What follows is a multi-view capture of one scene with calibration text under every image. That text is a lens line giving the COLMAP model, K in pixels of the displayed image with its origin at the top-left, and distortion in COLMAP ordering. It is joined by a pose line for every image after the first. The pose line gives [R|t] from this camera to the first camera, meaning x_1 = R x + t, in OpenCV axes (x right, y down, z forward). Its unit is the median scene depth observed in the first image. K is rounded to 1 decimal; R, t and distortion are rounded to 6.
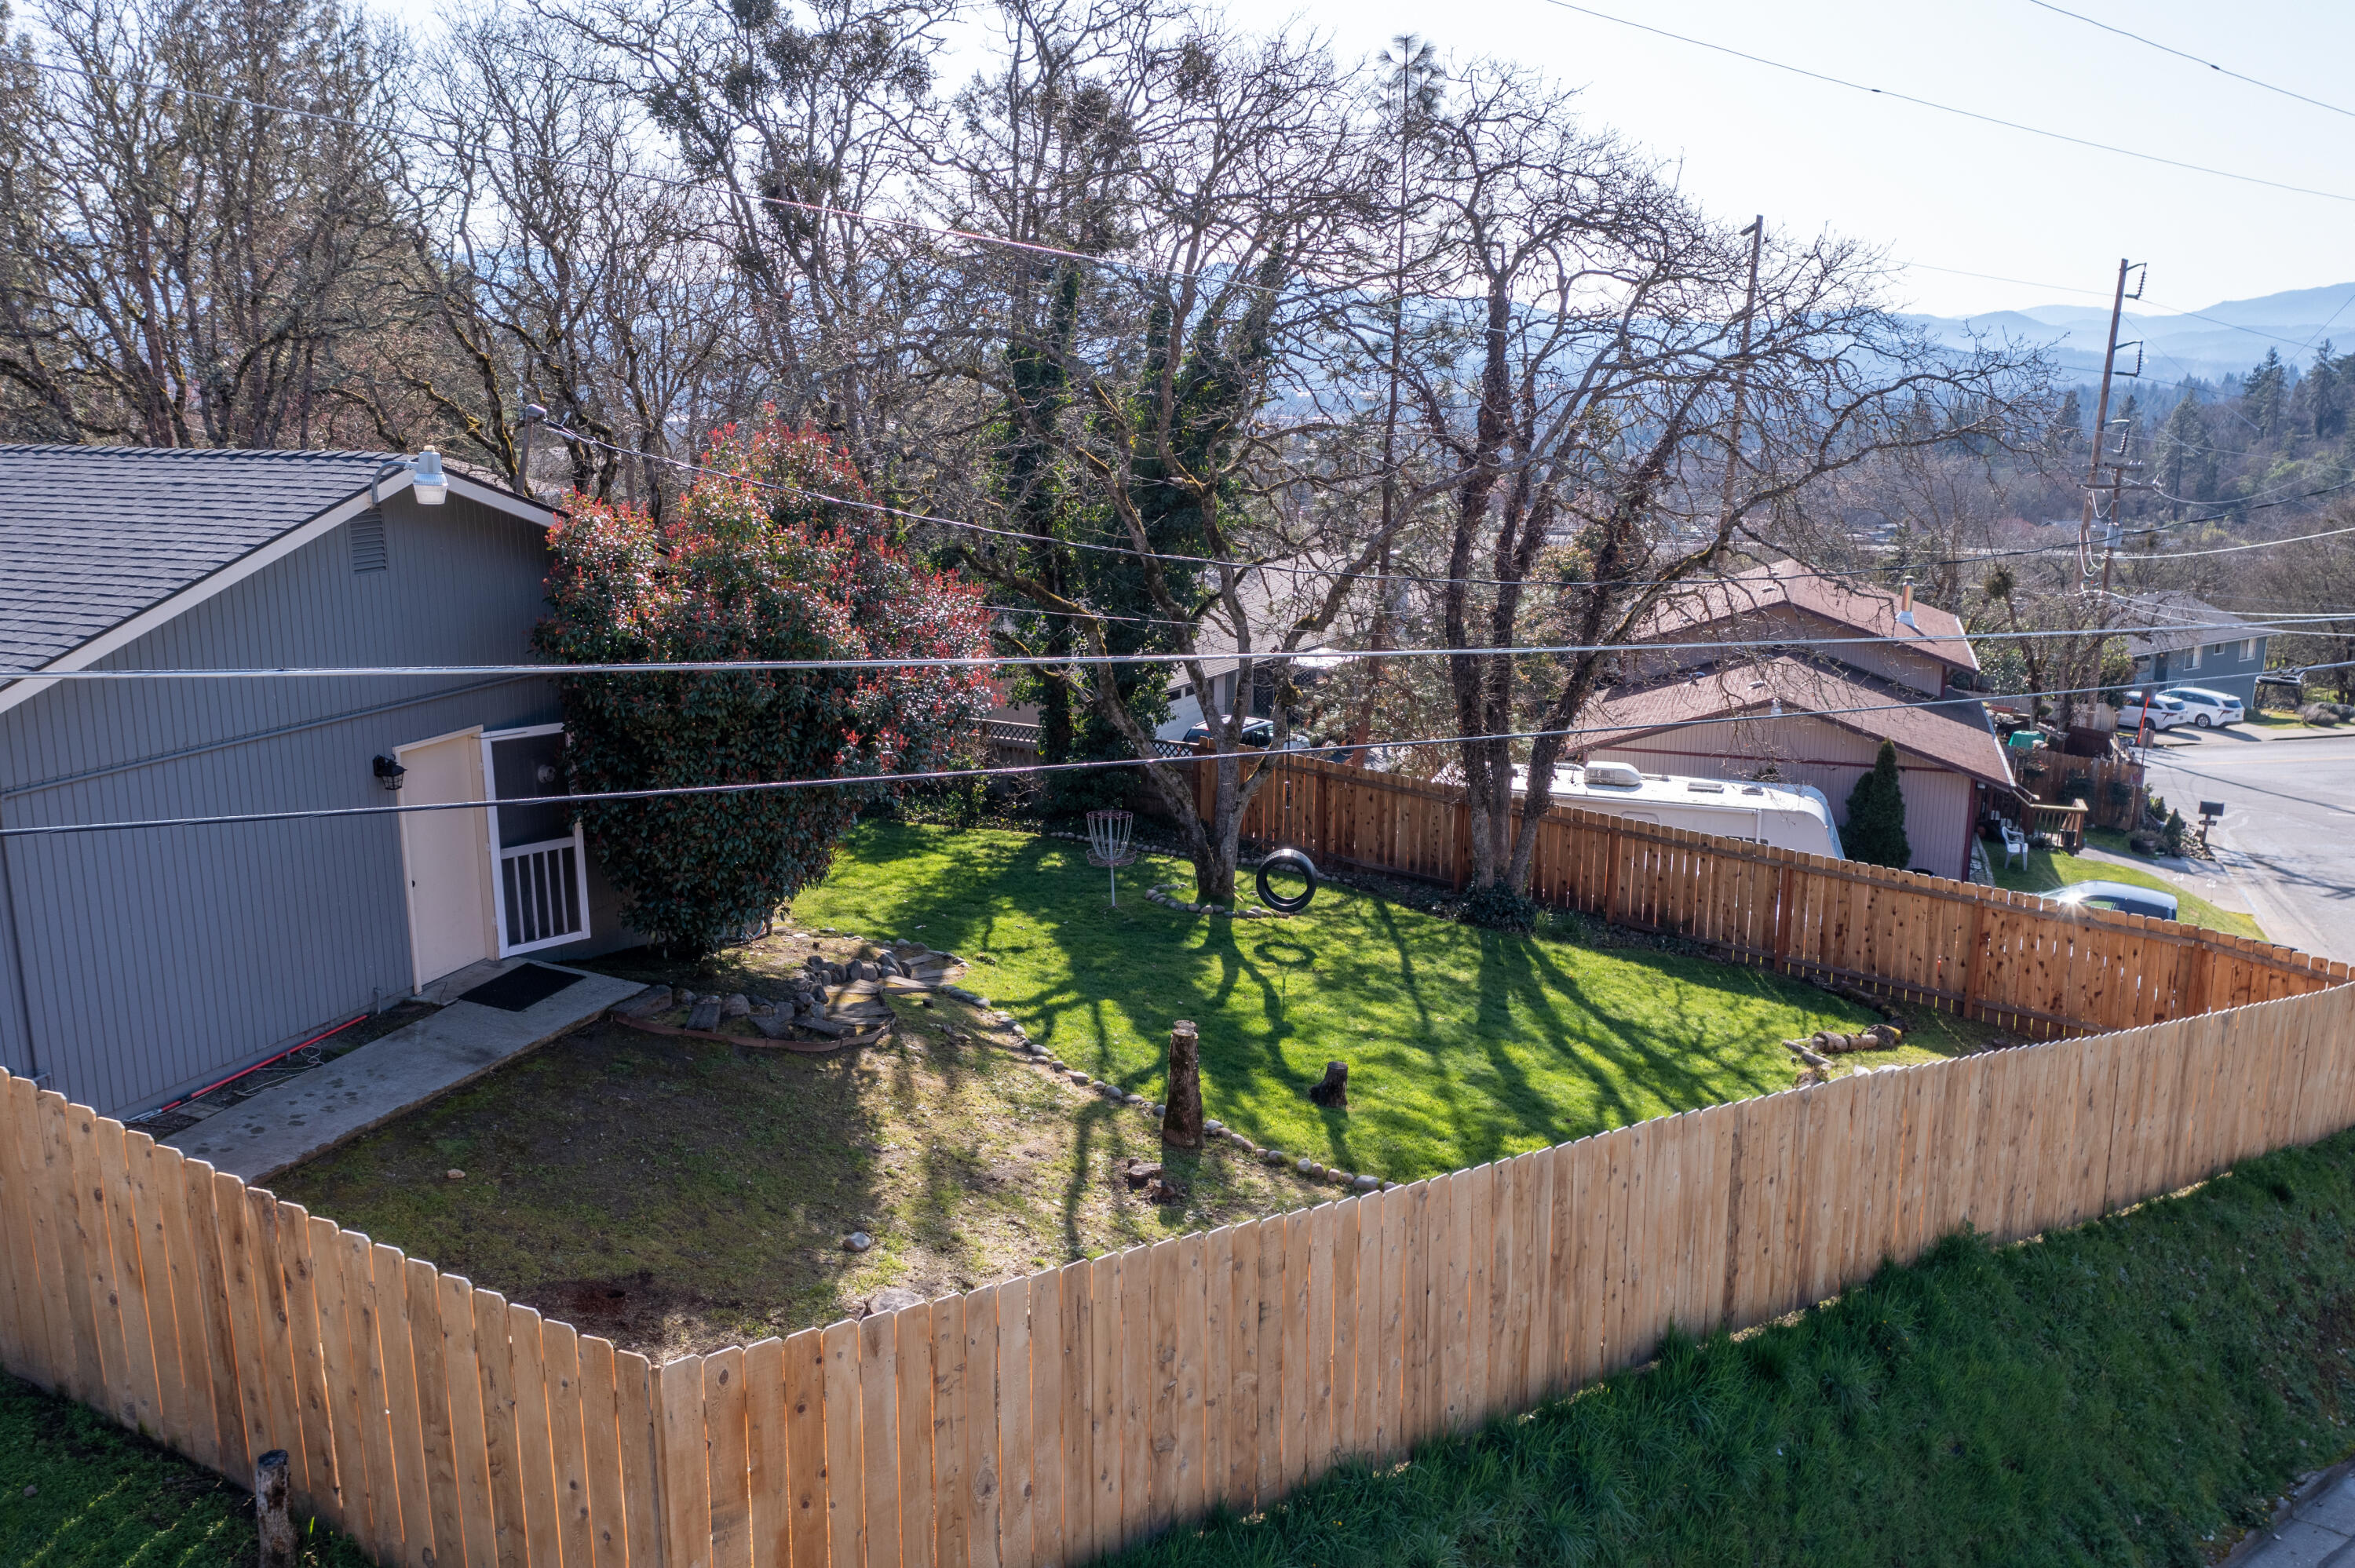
lens RADIAL K [[1882.5, 0, 1177.8], [0, 1882.5, 775.9], [0, 0, 1]] dist [-0.008082, 0.006089]
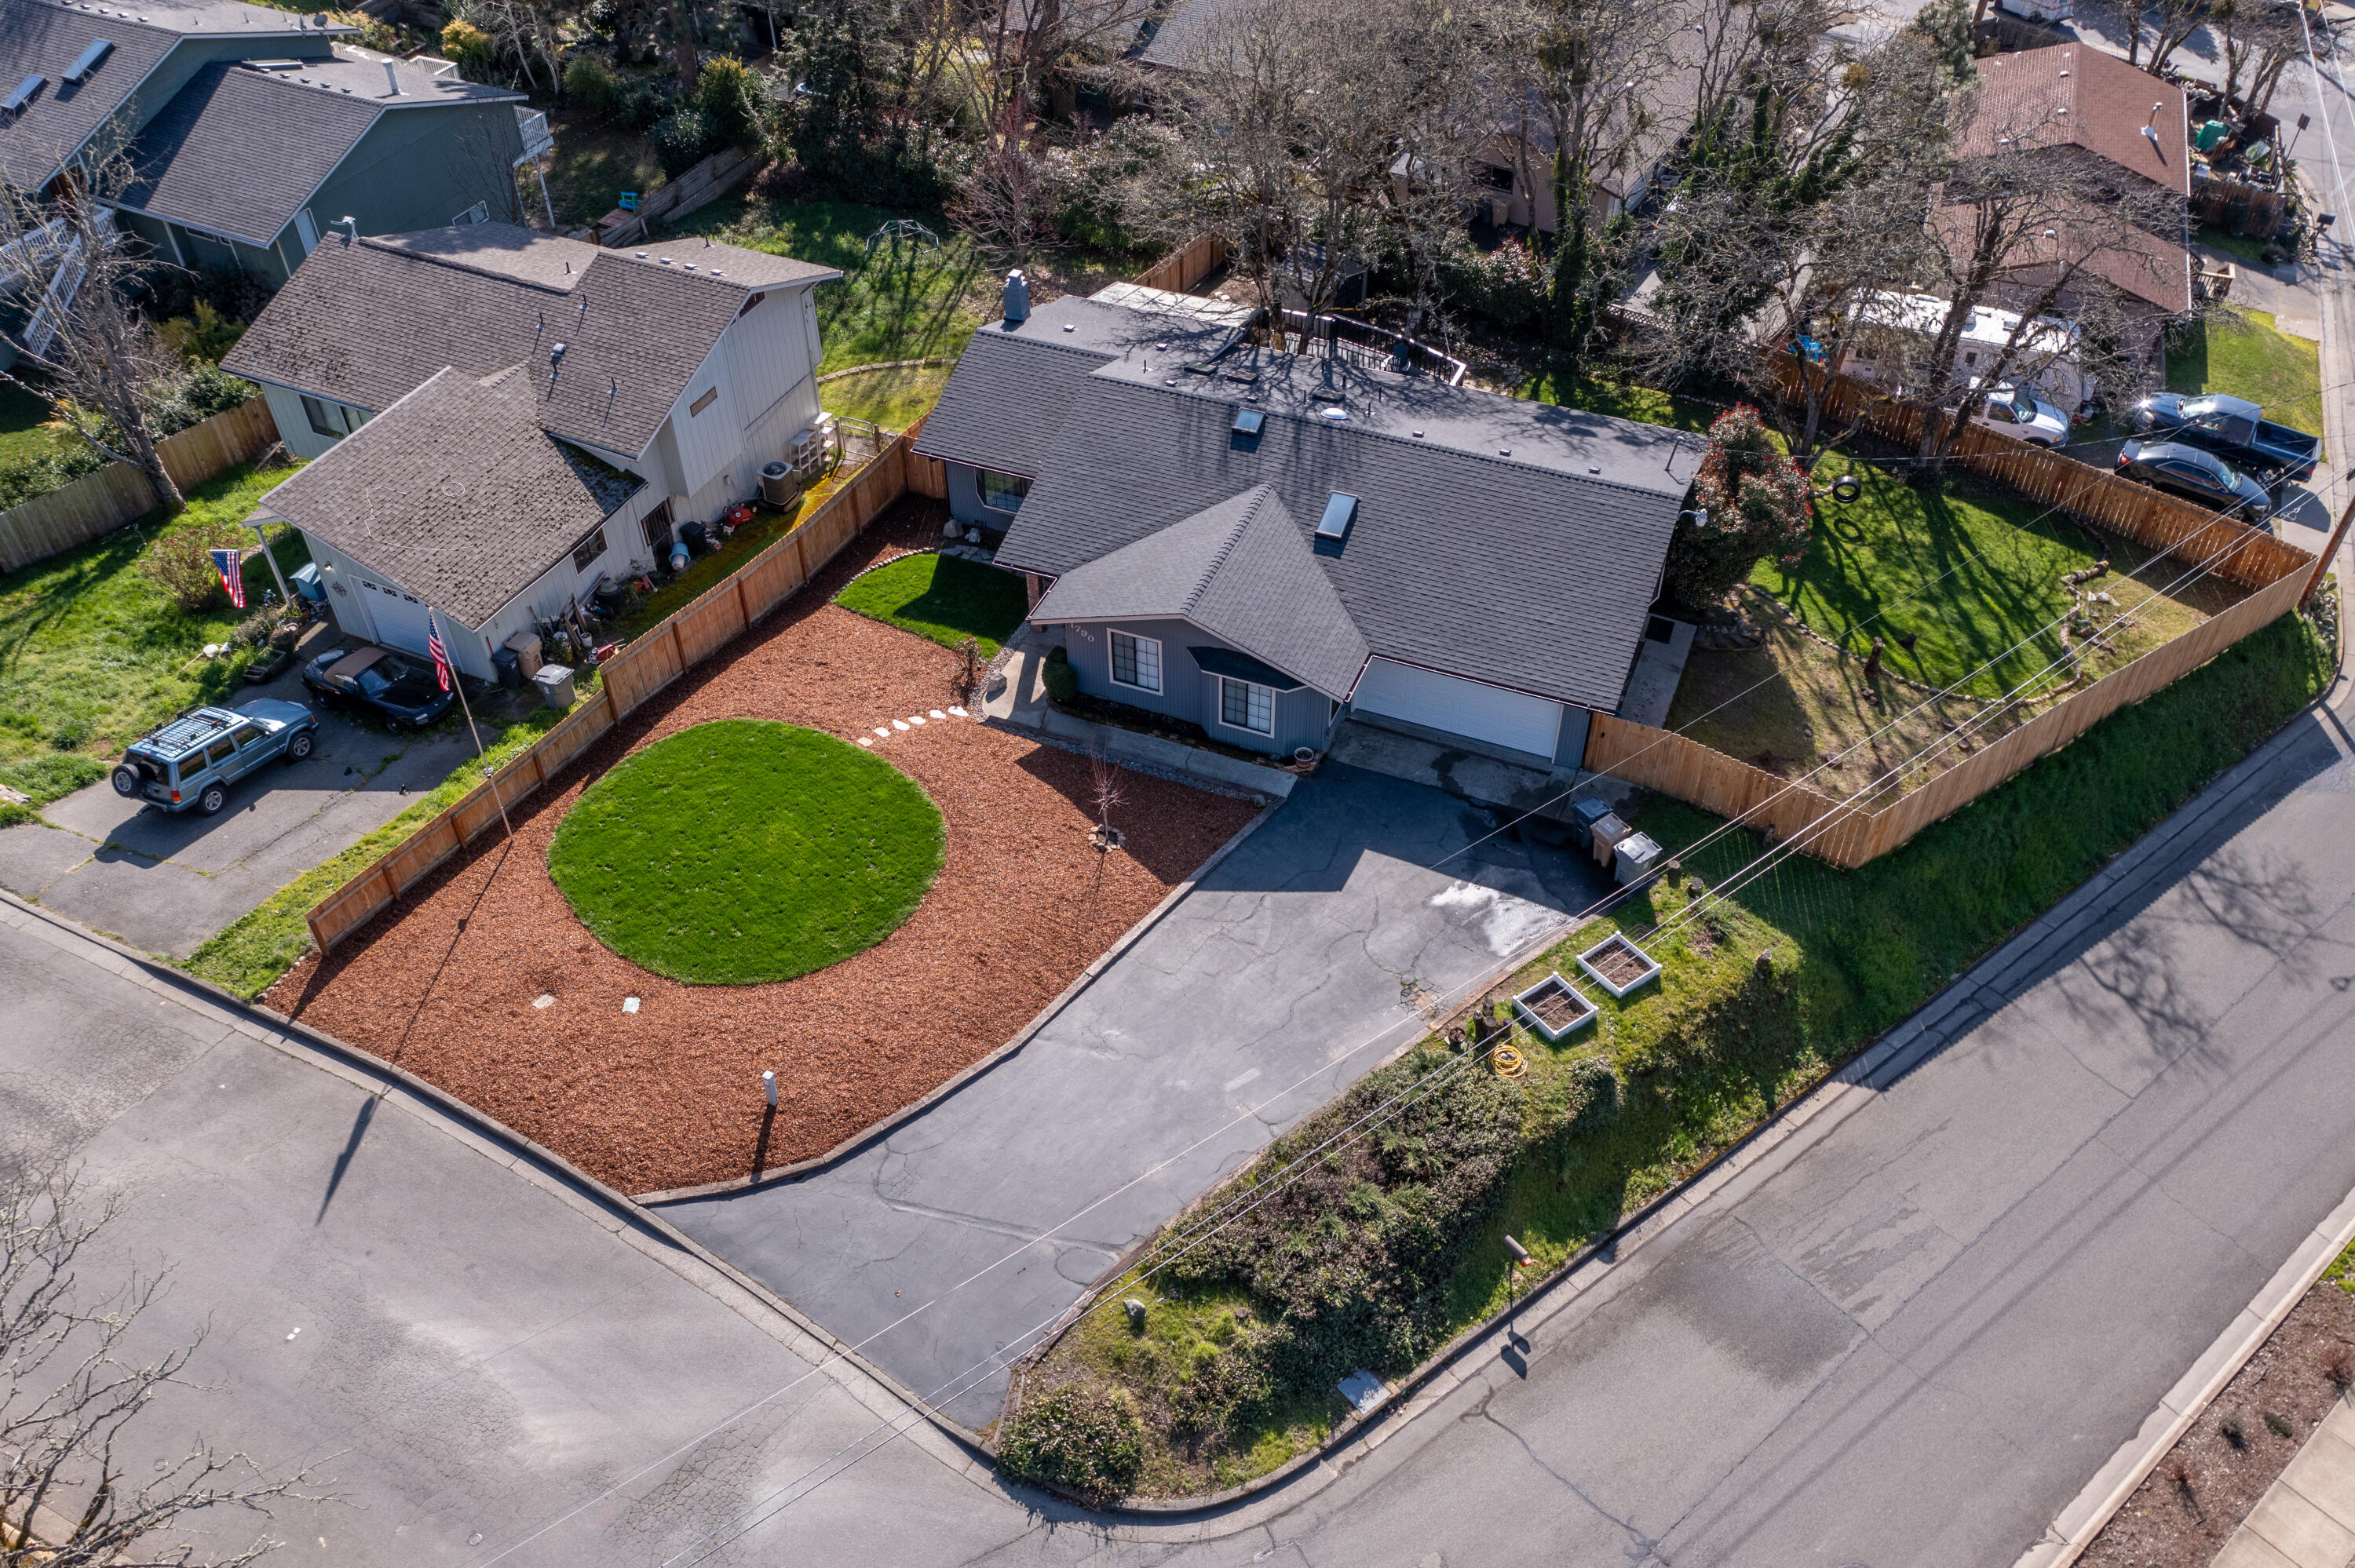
lens RADIAL K [[1882.5, 0, 1177.8], [0, 1882.5, 775.9], [0, 0, 1]] dist [-0.008082, 0.006089]
pose [[0.999654, 0.007103, -0.025344, -0.733220], [0.006624, 0.864017, 0.503420, -0.841052], [0.025473, -0.503413, 0.863670, -1.217723]]
